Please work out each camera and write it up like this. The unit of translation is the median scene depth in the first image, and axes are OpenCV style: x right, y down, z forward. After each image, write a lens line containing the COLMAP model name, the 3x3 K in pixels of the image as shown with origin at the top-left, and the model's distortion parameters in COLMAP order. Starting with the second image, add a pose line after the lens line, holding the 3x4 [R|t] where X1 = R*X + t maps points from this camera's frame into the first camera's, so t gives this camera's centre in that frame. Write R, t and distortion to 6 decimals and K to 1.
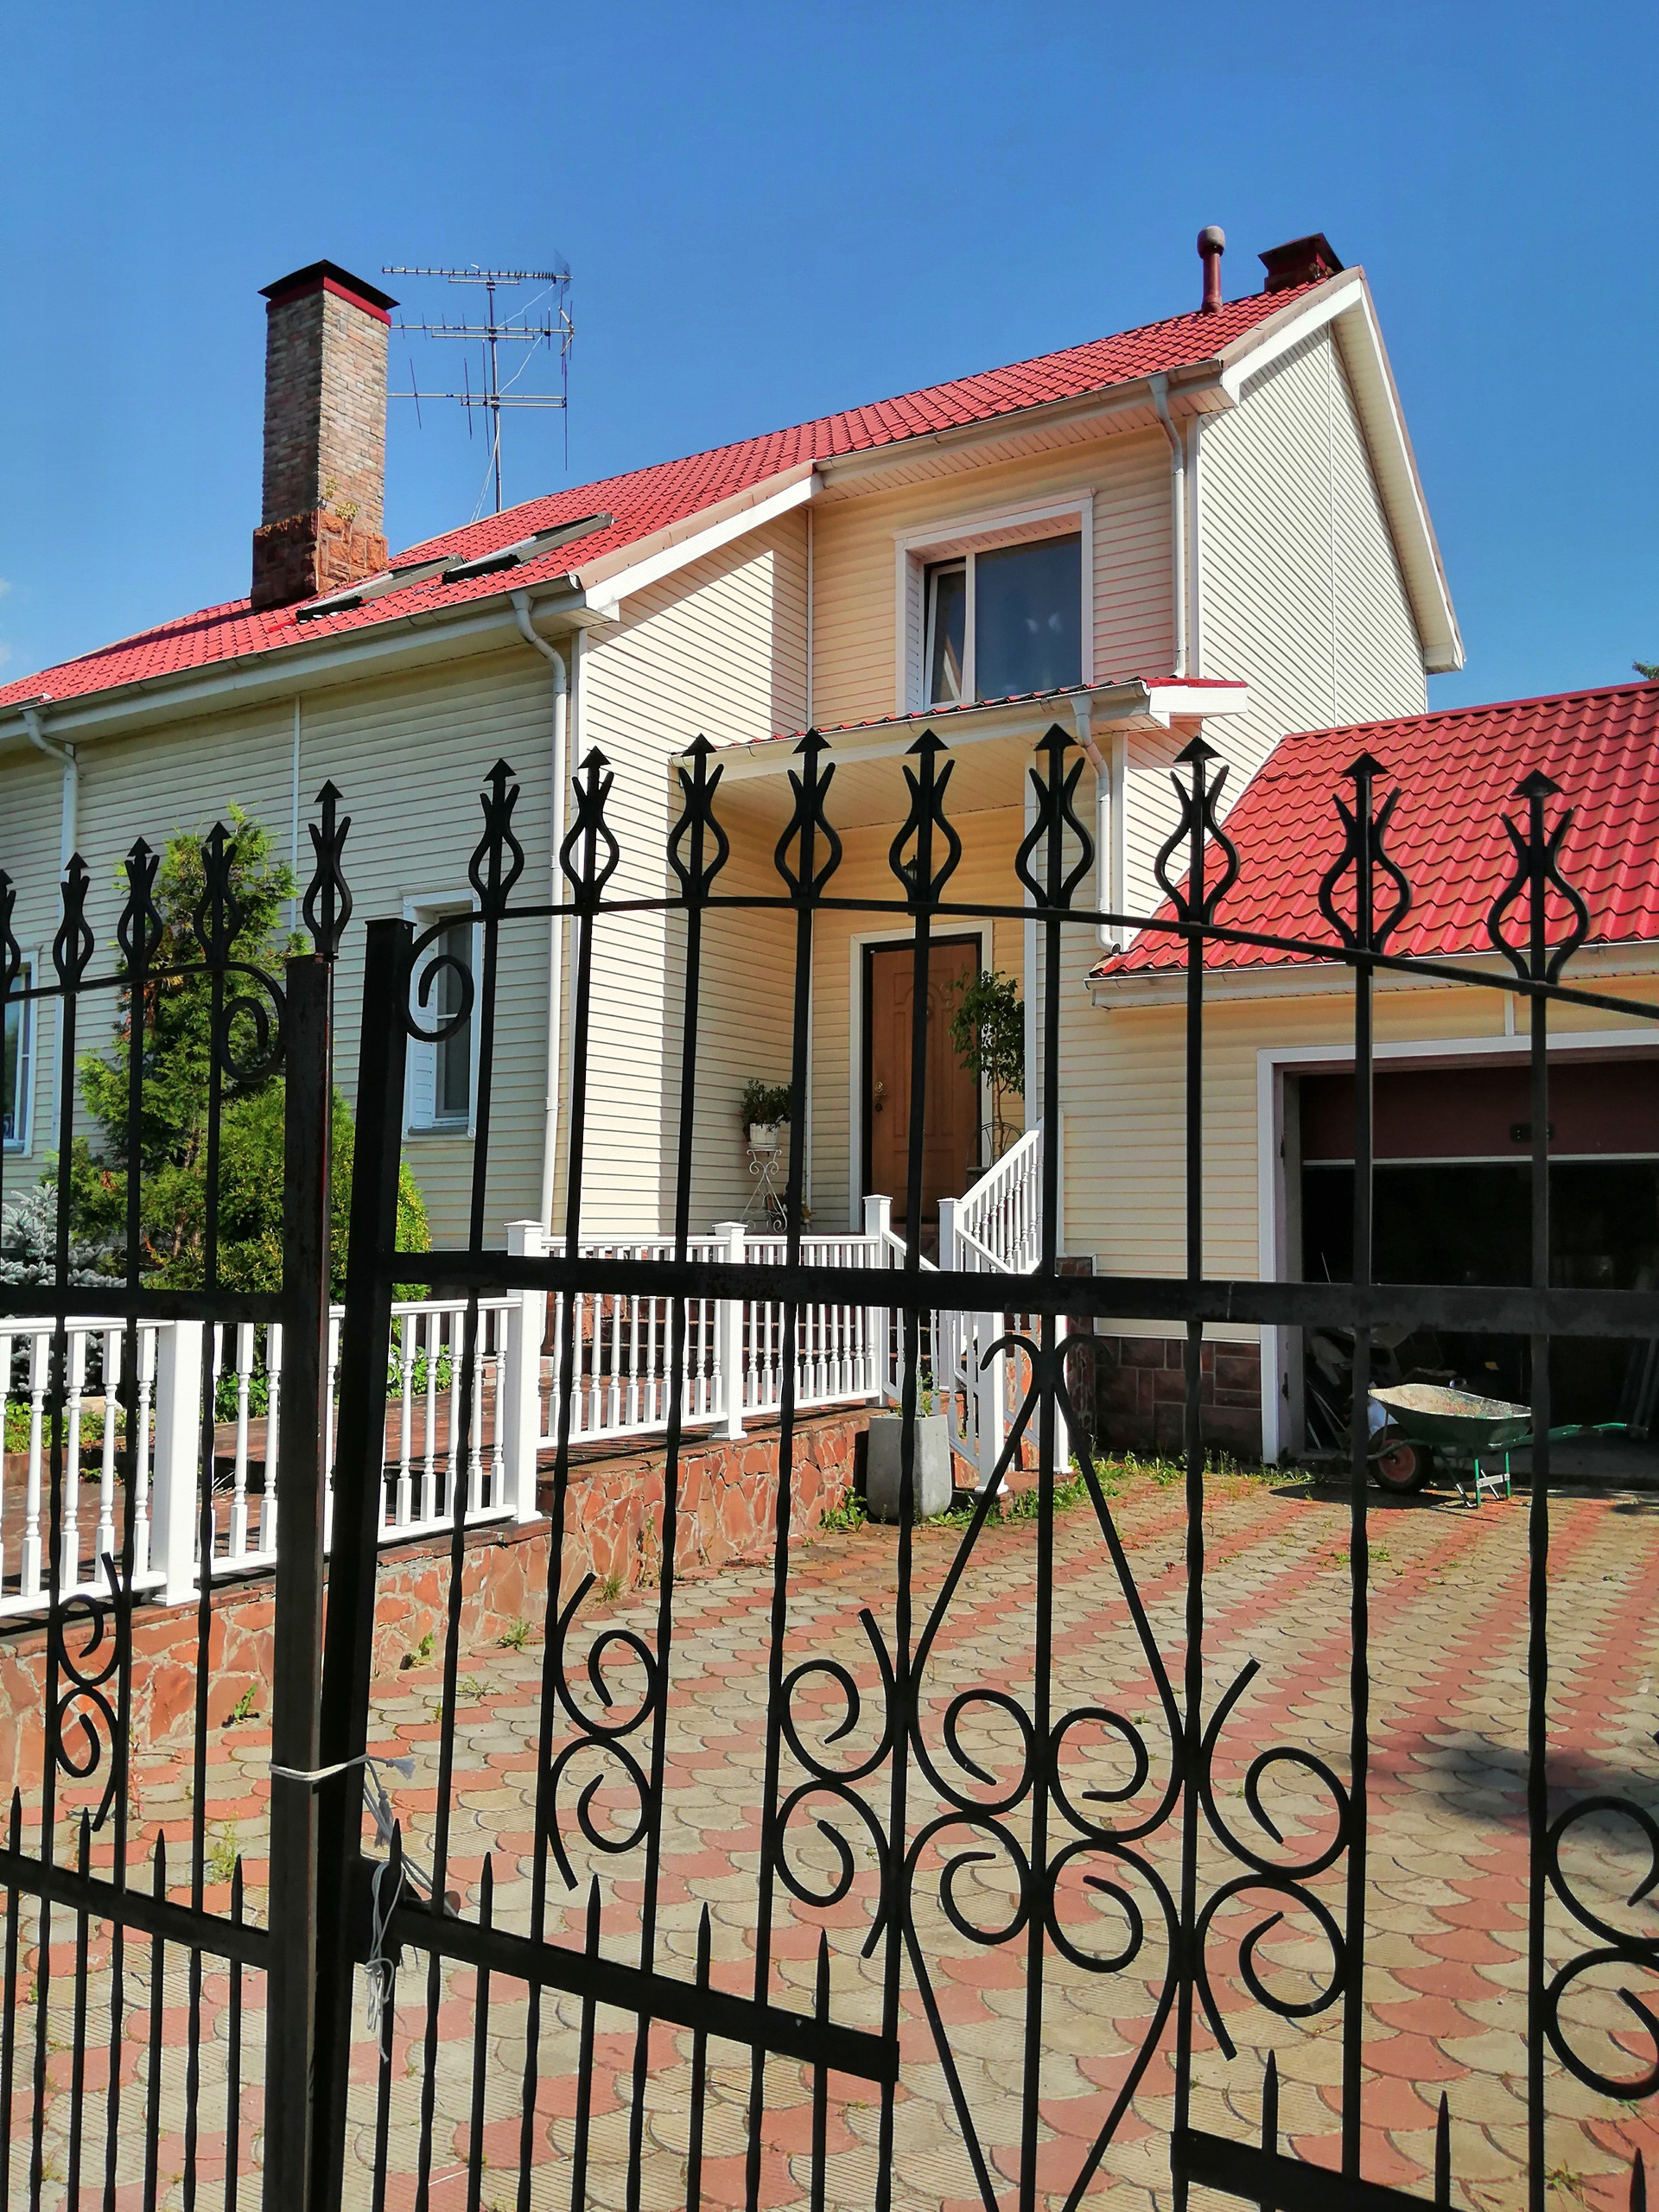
lens RADIAL K [[1785.6, 0, 829.5], [0, 1785.6, 1106.0], [0, 0, 1]] dist [0.004436, -0.155727]
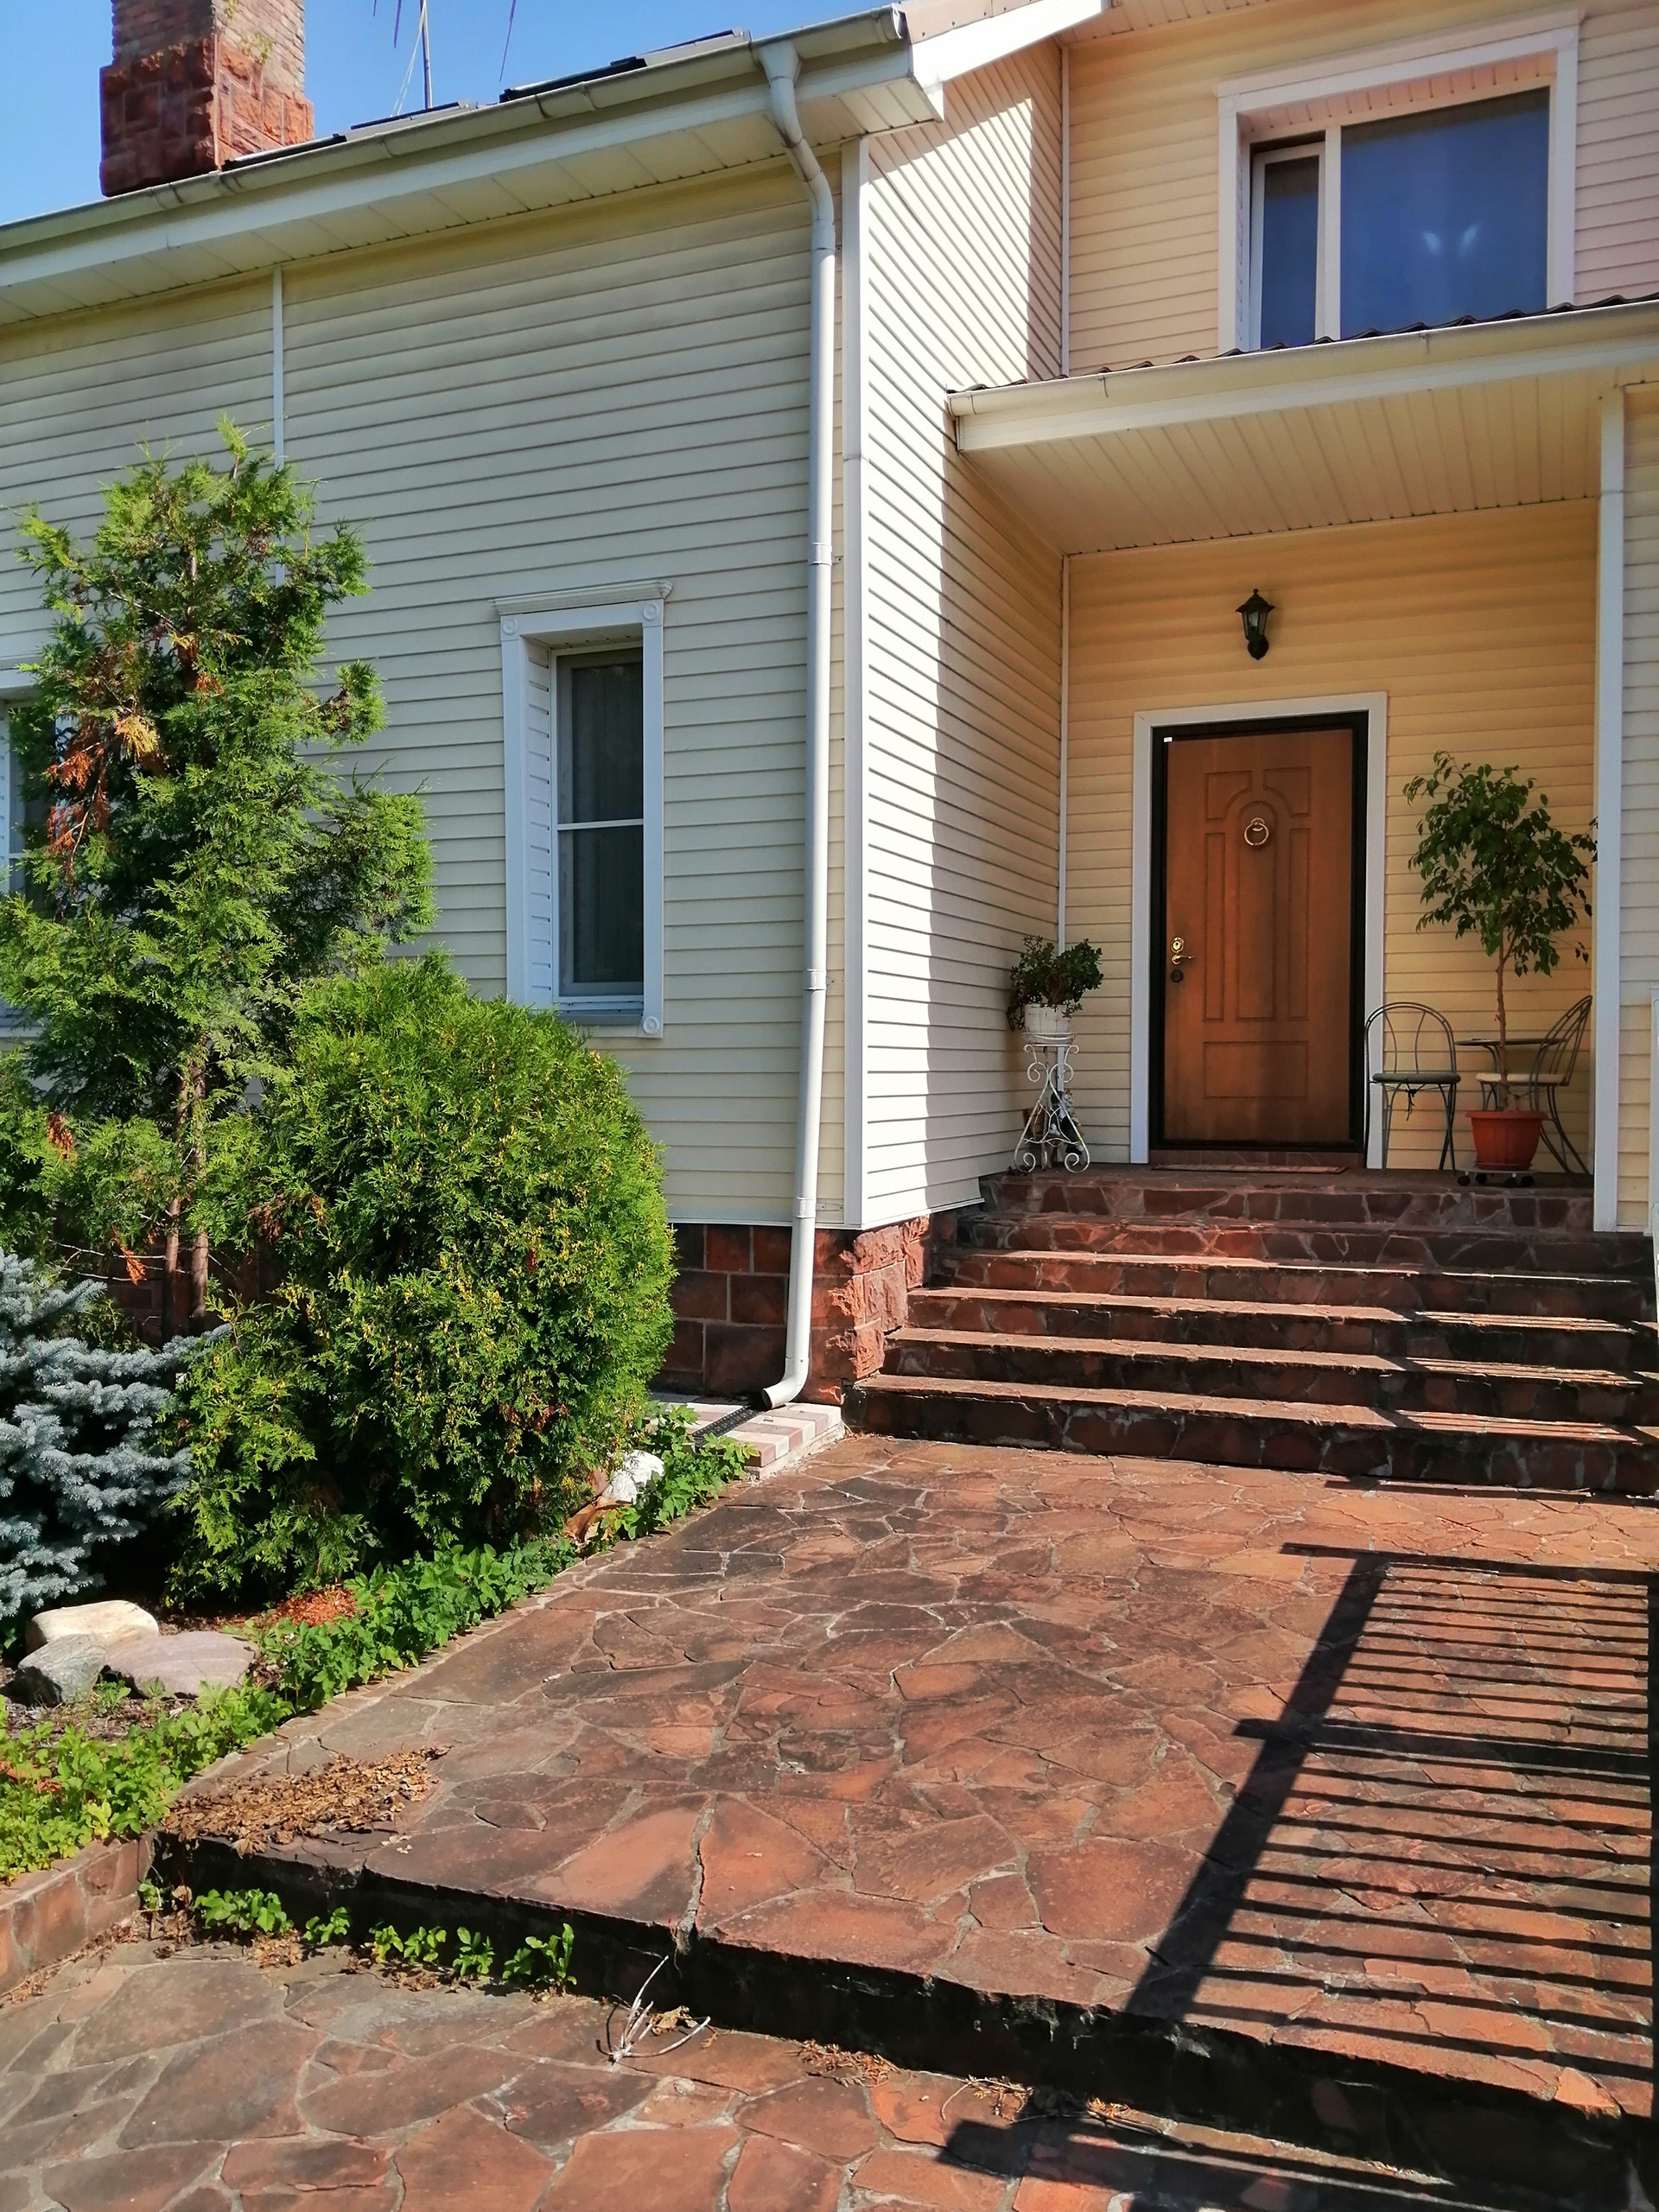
lens RADIAL K [[1766.4, 0, 829.5], [0, 1766.4, 1106.0], [0, 0, 1]] dist [-0.019741, 0.010065]
pose [[0.987097, -0.006889, 0.159976, -0.214014], [-0.007768, 0.995837, 0.090816, -0.010486], [-0.159936, -0.090887, 0.982934, 0.378196]]
